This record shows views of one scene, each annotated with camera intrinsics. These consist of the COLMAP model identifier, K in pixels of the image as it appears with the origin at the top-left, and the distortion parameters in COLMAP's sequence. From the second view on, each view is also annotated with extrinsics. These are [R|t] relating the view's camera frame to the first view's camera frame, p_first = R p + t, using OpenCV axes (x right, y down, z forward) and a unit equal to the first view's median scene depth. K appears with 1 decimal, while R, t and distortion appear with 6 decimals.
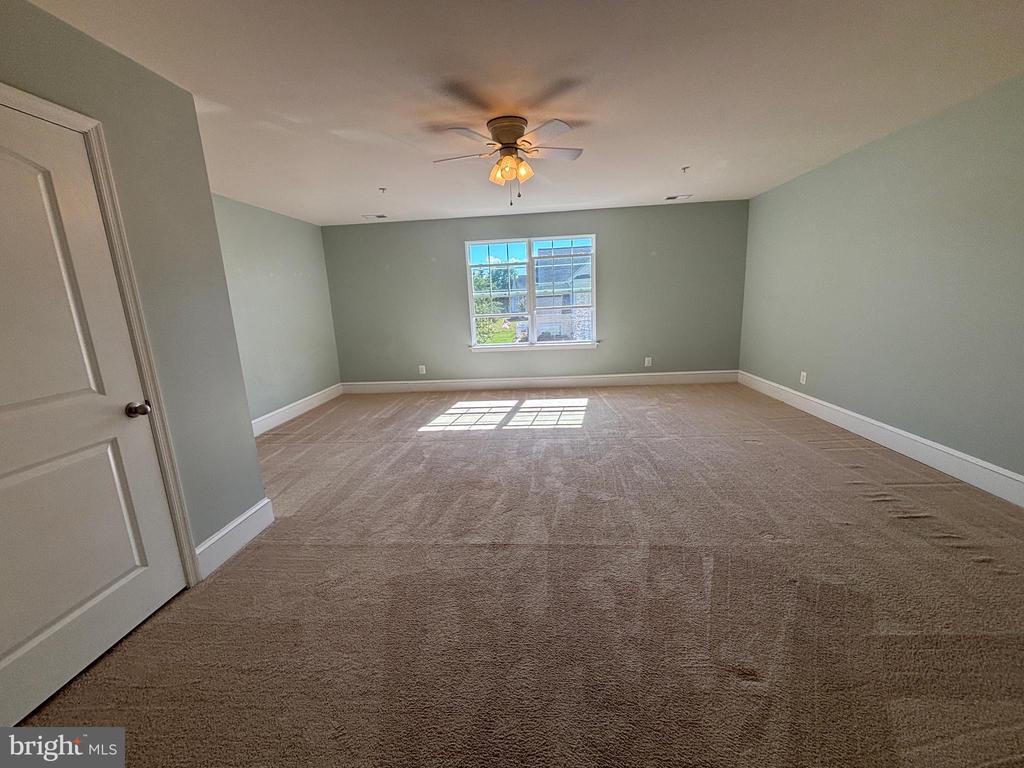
lens RADIAL K [[414.6, 0, 509.6], [0, 414.6, 383.3], [0, 0, 1]] dist [-0.001474, 0.000117]
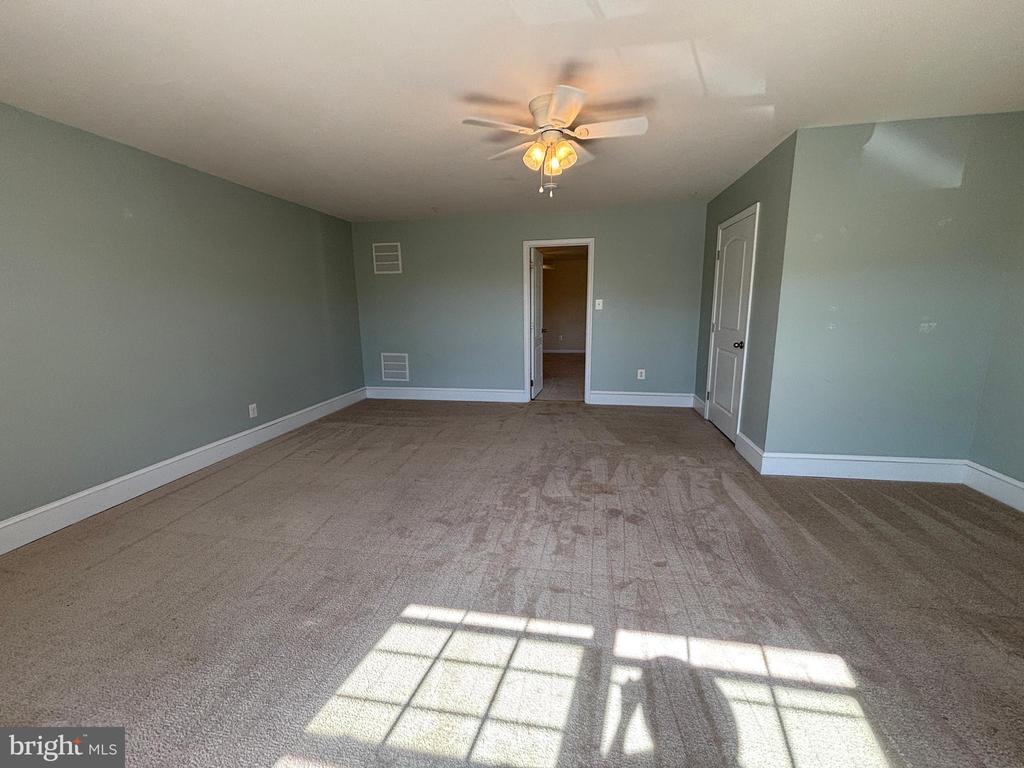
lens RADIAL K [[414.6, 0, 509.6], [0, 414.6, 383.3], [0, 0, 1]] dist [-0.001474, 0.000117]
pose [[-0.991575, 0.041848, 0.122587, 0.003928], [0.085623, 0.921889, 0.377874, -0.251370], [-0.097199, 0.385187, -0.917706, 1.250776]]
